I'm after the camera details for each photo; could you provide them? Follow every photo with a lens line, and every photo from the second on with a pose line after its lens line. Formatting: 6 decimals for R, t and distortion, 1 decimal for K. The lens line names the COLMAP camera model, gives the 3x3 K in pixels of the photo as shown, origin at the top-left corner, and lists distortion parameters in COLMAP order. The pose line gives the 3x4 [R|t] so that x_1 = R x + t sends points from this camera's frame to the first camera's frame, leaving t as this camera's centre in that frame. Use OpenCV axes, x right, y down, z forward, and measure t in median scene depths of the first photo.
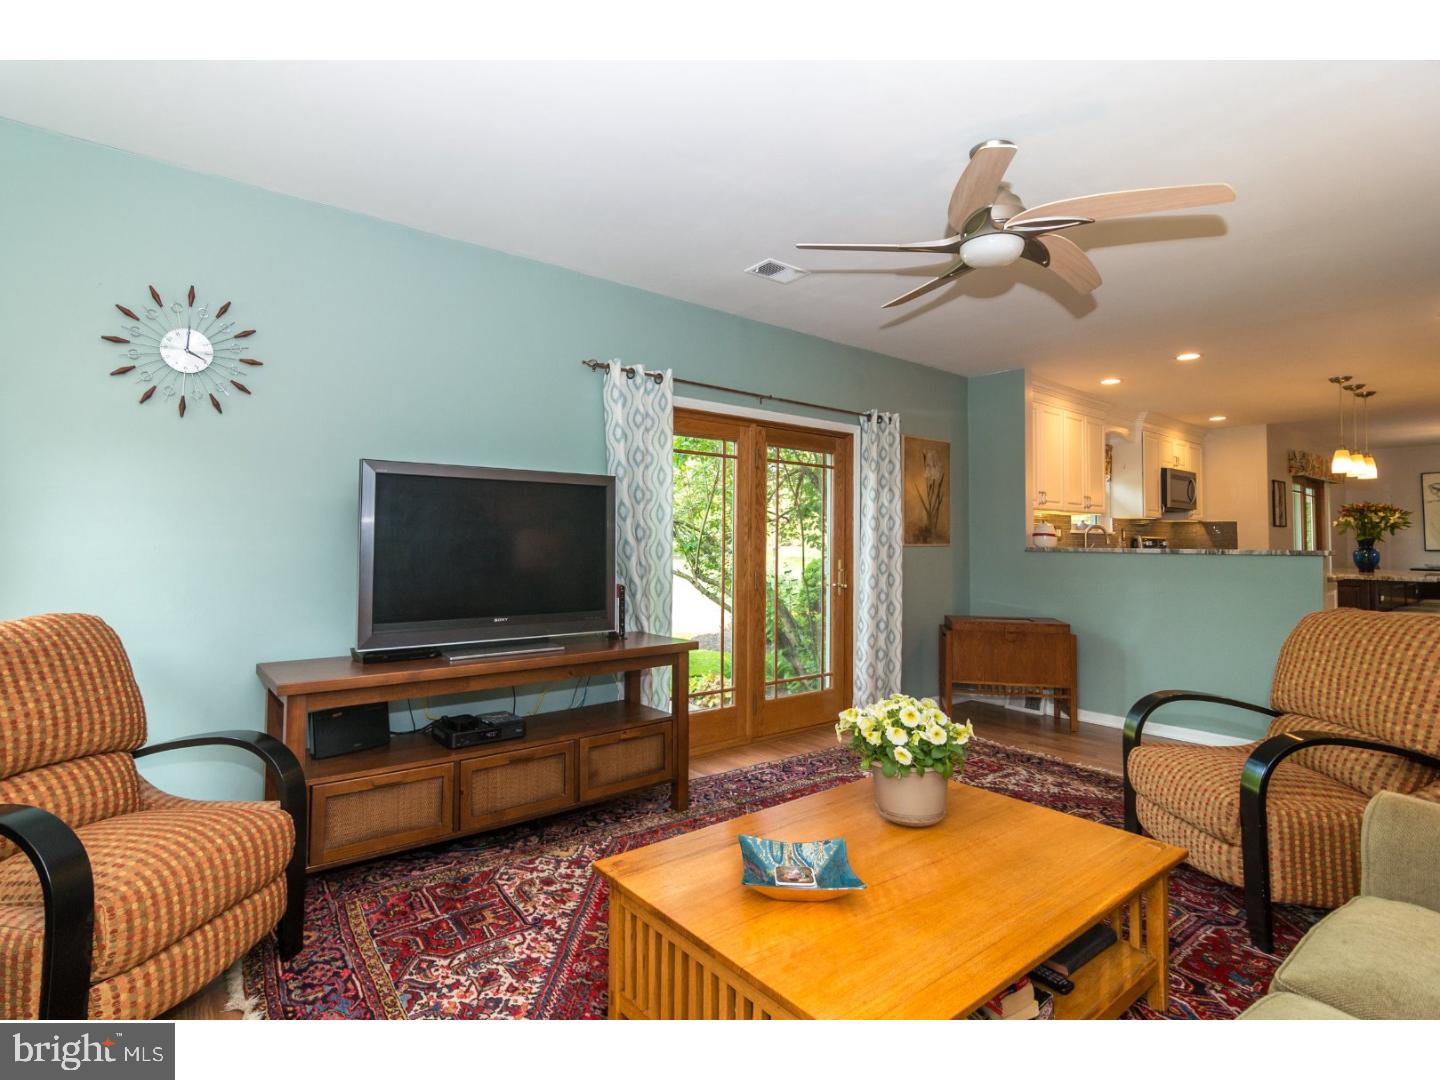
lens RADIAL K [[710.9, 0, 694.7], [0, 710.9, 519.8], [0, 0, 1]] dist [-0.005042, -0.000521]
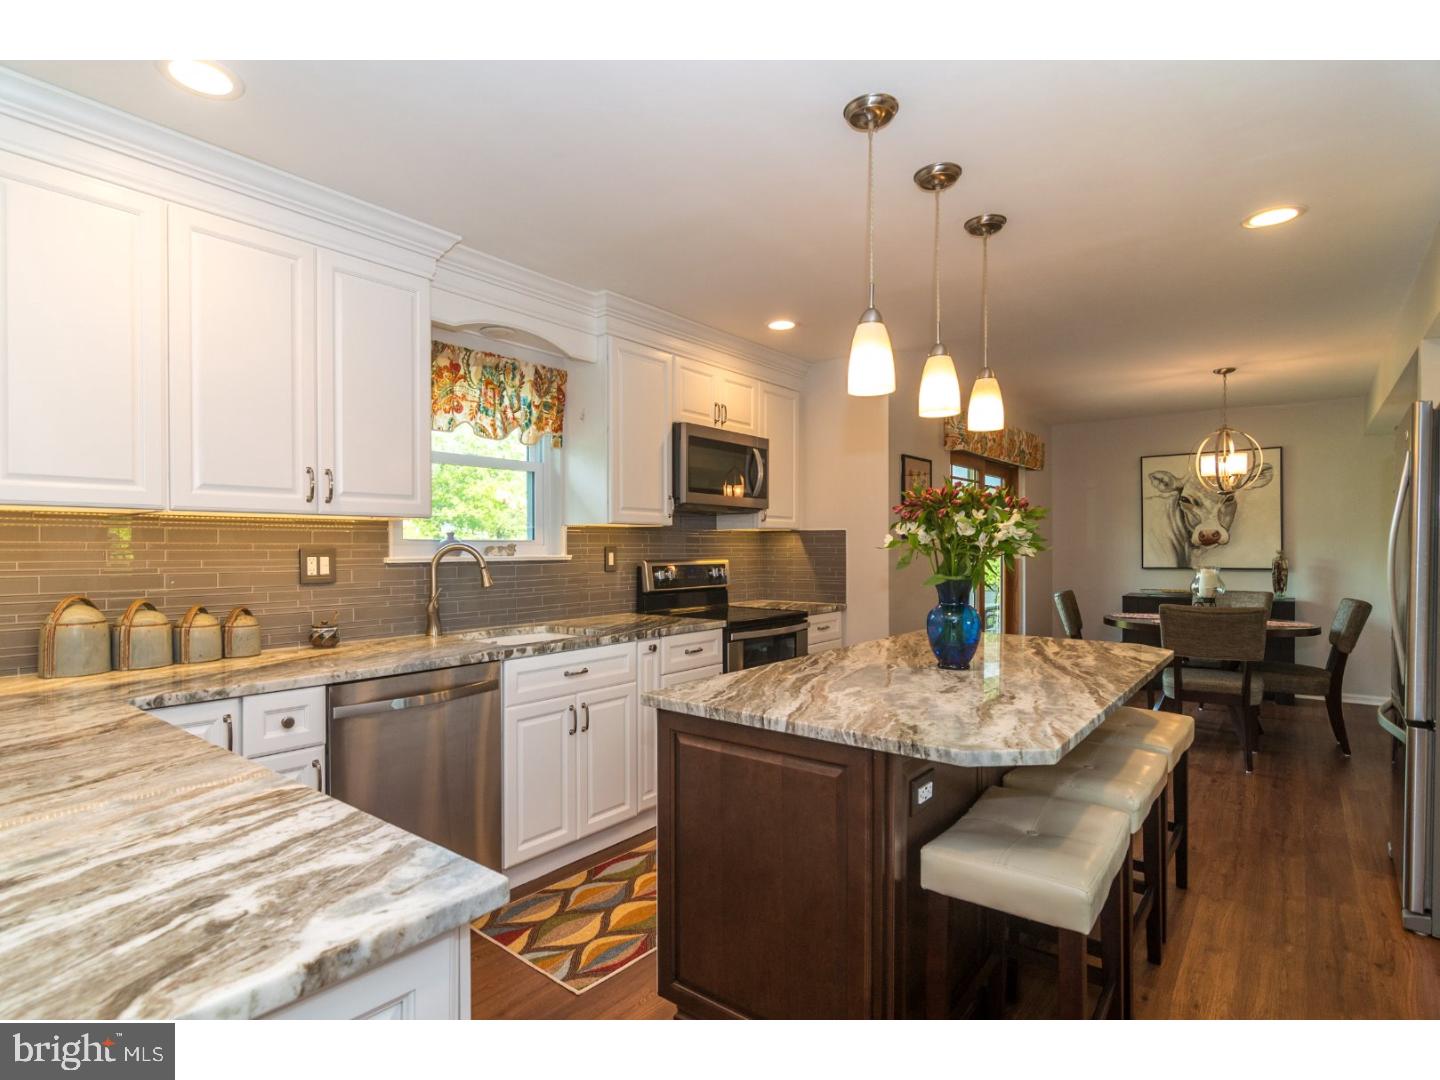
lens RADIAL K [[740.2, 0, 705.3], [0, 740.2, 545.3], [0, 0, 1]] dist [-0.004739, -0.000414]
pose [[0.972271, -0.012193, 0.233541, 0.606158], [0.005597, 0.999567, 0.028883, -0.003320], [-0.233792, -0.026775, 0.971918, 0.538733]]
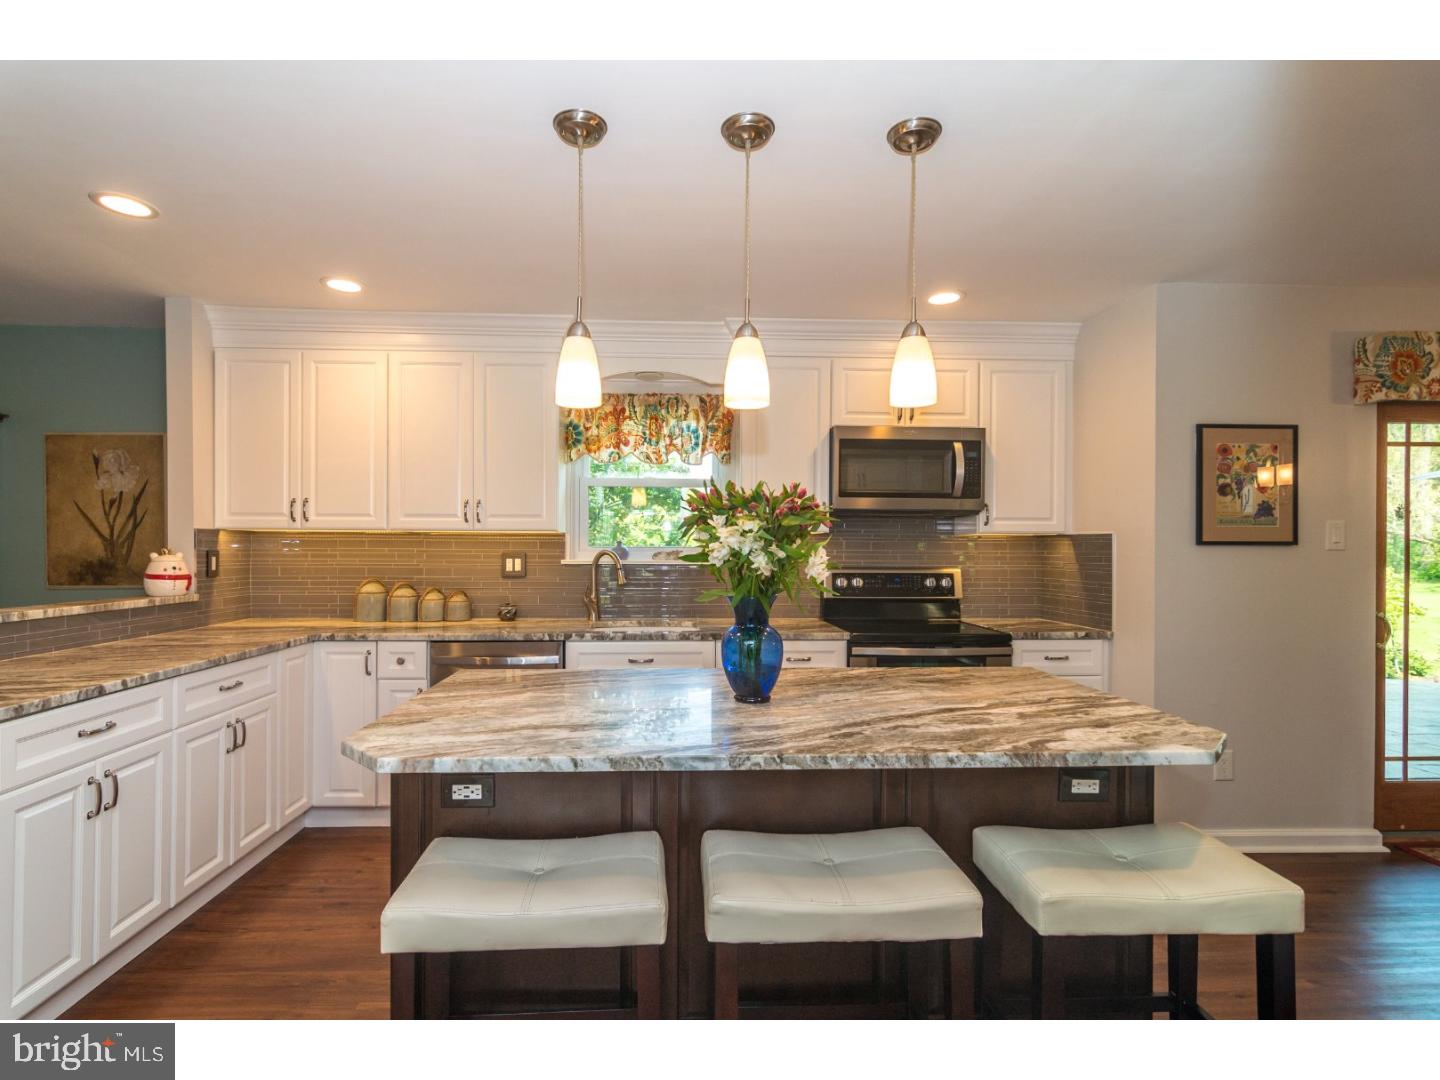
lens RADIAL K [[710.9, 0, 712.6], [0, 710.9, 547.3], [0, 0, 1]] dist [-0.005042, -0.000521]
pose [[0.818287, -0.007796, -0.574757, 0.940732], [0.021595, 0.999619, 0.017186, -0.001903], [0.574404, -0.026475, 0.818144, 0.604770]]
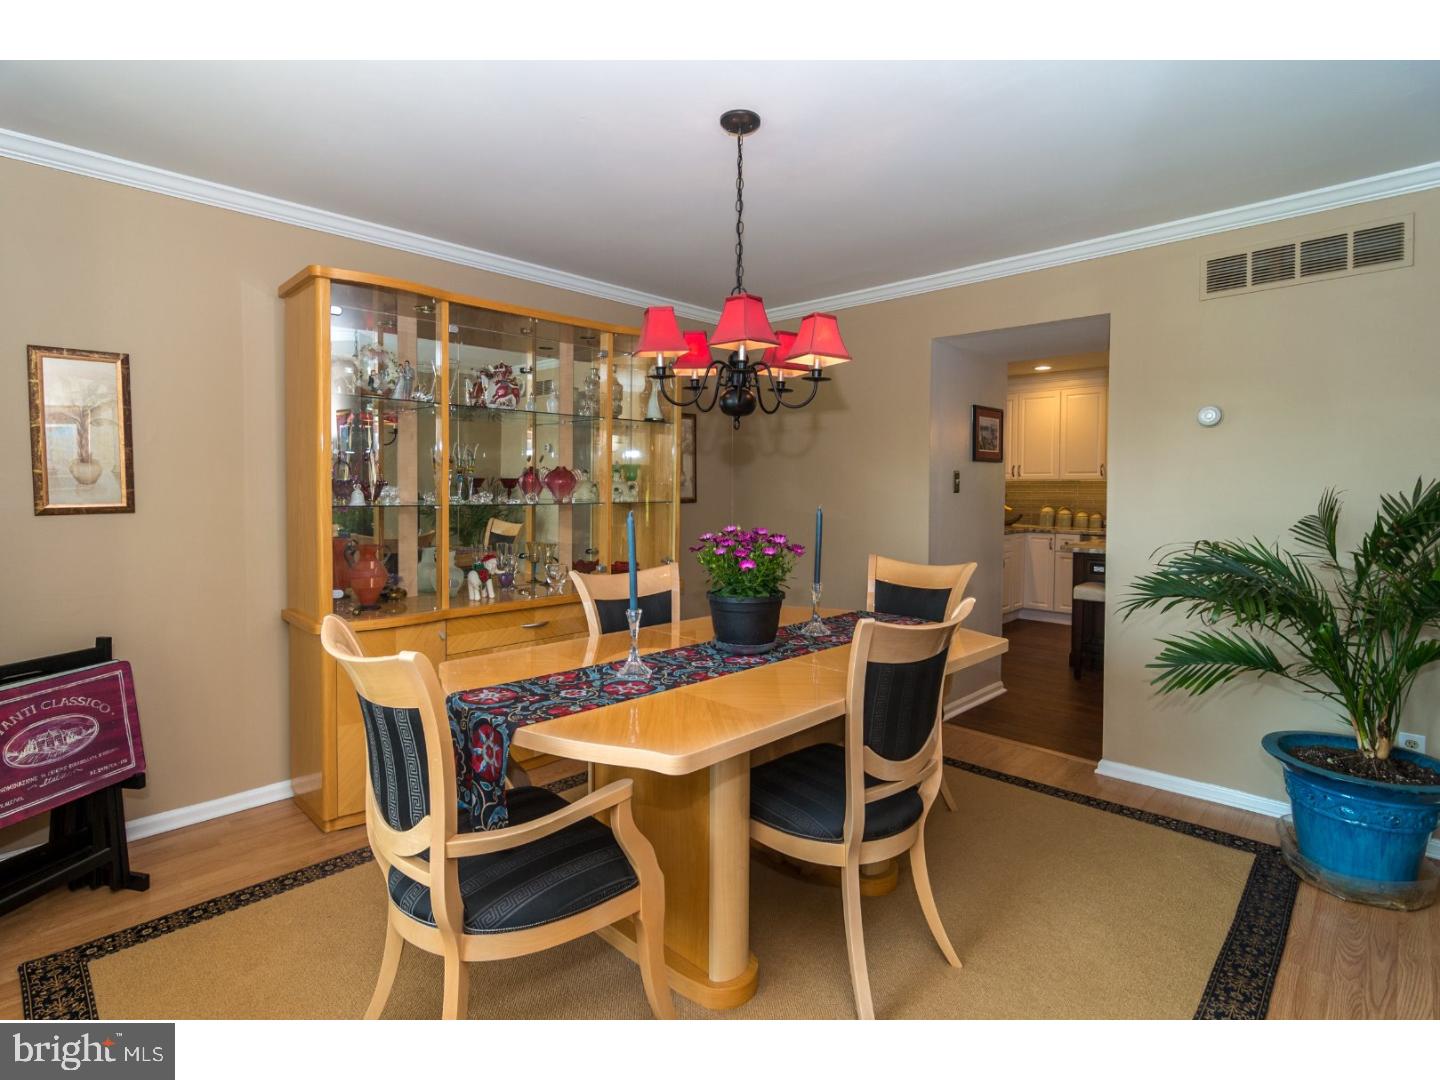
lens RADIAL K [[710.9, 0, 717.8], [0, 710.9, 525.4], [0, 0, 1]] dist [-0.005042, -0.000521]
pose [[0.141957, 0.041777, -0.988991, 1.391023], [0.035050, 0.998270, 0.047200, -0.010697], [0.989252, -0.041364, 0.140247, 0.263656]]
